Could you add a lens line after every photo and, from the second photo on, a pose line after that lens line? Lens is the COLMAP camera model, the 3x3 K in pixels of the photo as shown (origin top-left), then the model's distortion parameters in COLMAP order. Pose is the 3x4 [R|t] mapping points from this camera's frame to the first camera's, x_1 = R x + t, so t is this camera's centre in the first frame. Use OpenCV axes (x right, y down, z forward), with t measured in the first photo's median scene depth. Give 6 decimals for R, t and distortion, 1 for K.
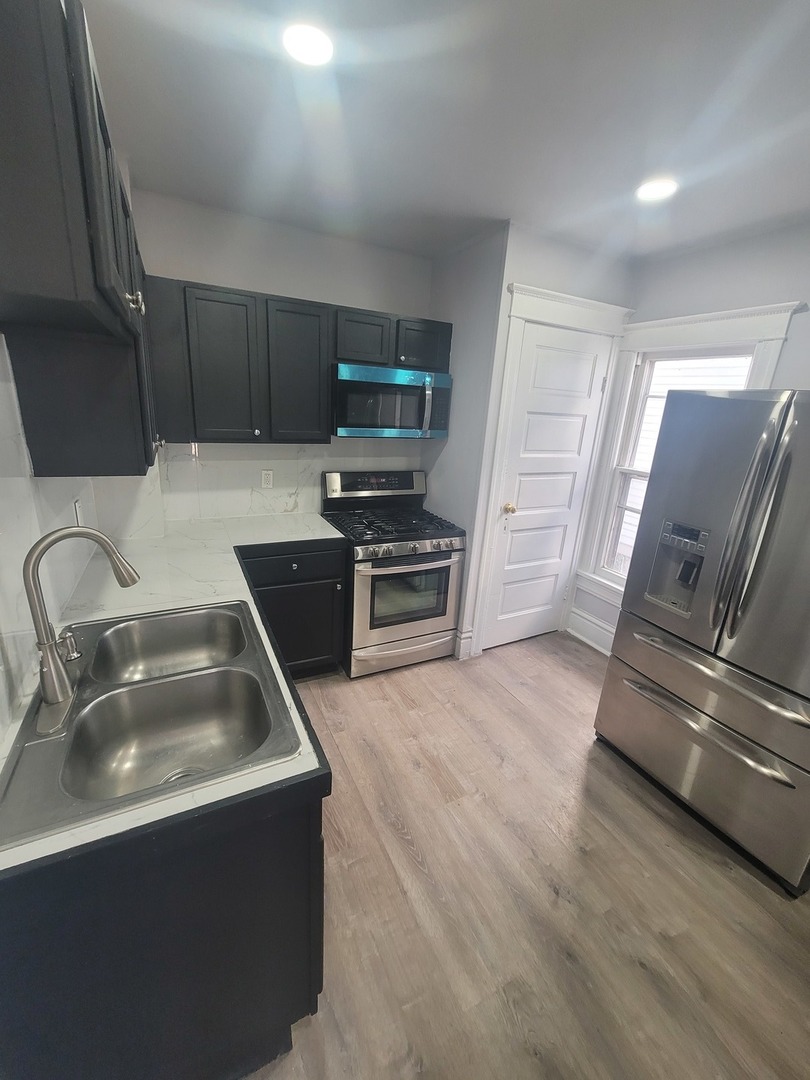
lens RADIAL K [[438.8, 0, 406.3], [0, 438.8, 538.8], [0, 0, 1]] dist [-0.000931, -0.002894]
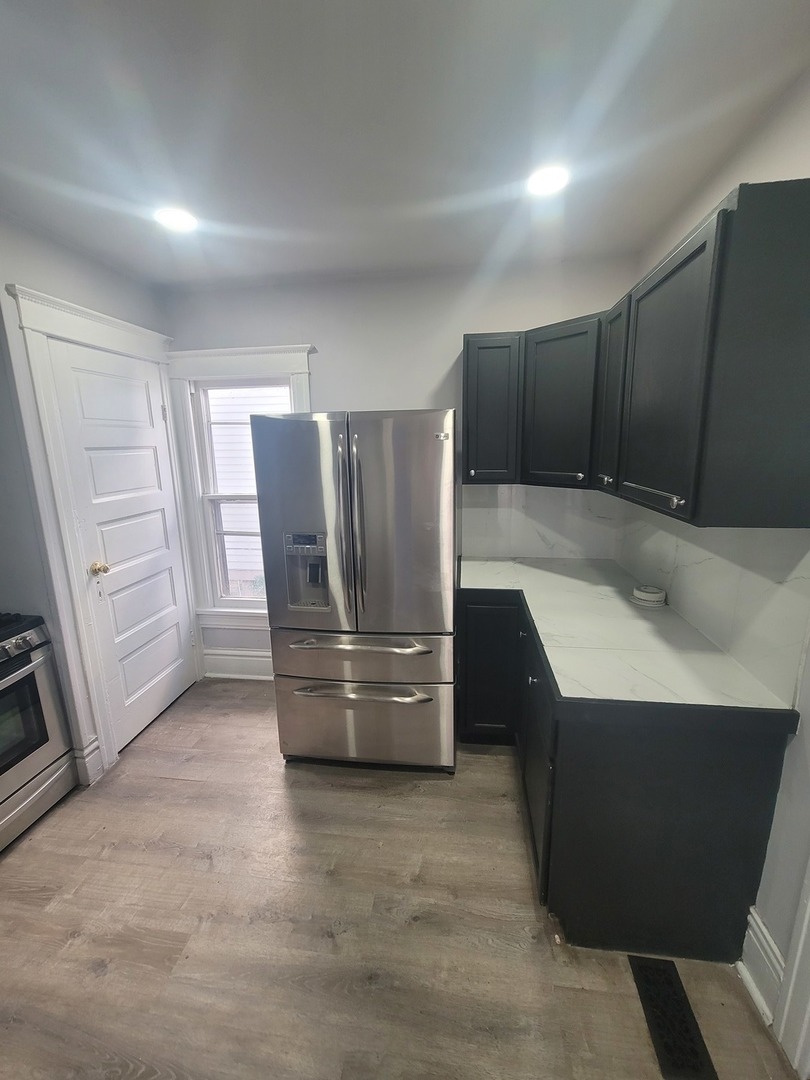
lens RADIAL K [[438.8, 0, 407.7], [0, 438.8, 536.7], [0, 0, 1]] dist [-0.000931, -0.002894]
pose [[0.568849, -0.243965, 0.785425, -0.065538], [0.296104, 0.951702, 0.081157, -0.027538], [-0.767289, 0.186401, 0.613614, 0.091903]]
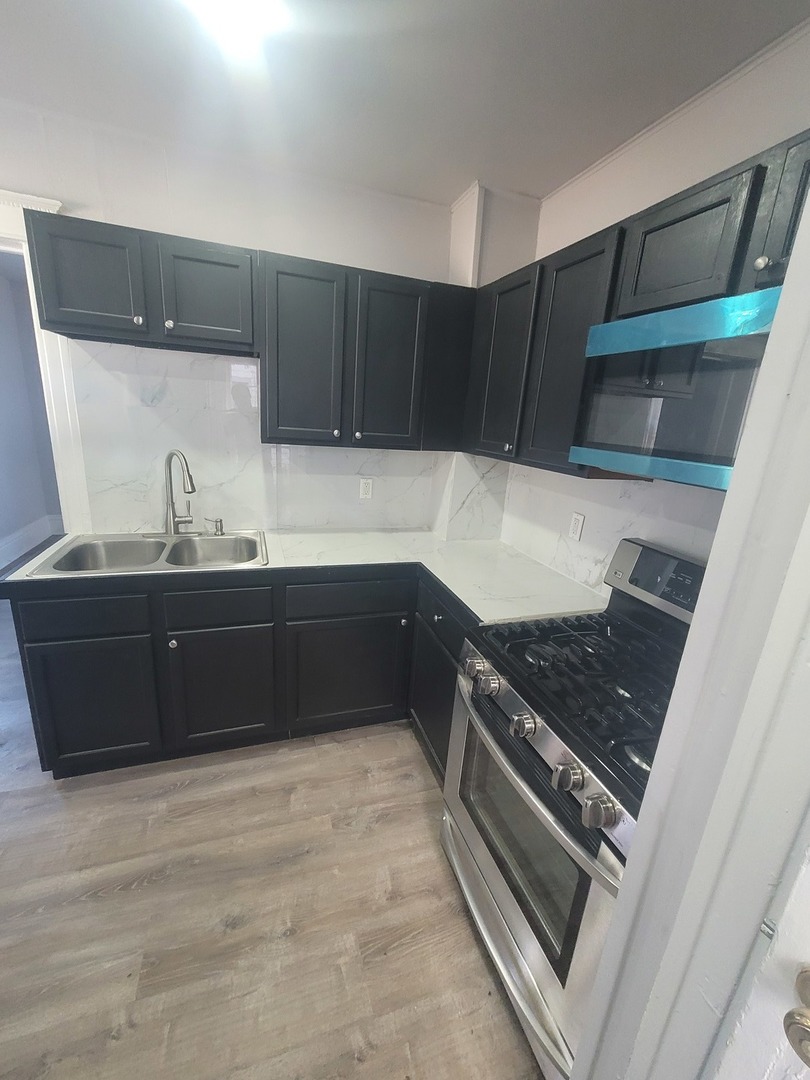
lens RADIAL K [[438.8, 0, 405.7], [0, 438.8, 535.3], [0, 0, 1]] dist [-0.000931, -0.002894]
pose [[-0.134069, 0.201597, -0.970249, 0.461883], [-0.365436, 0.900027, 0.237502, -0.228715], [0.921131, 0.386406, -0.046995, 0.960285]]
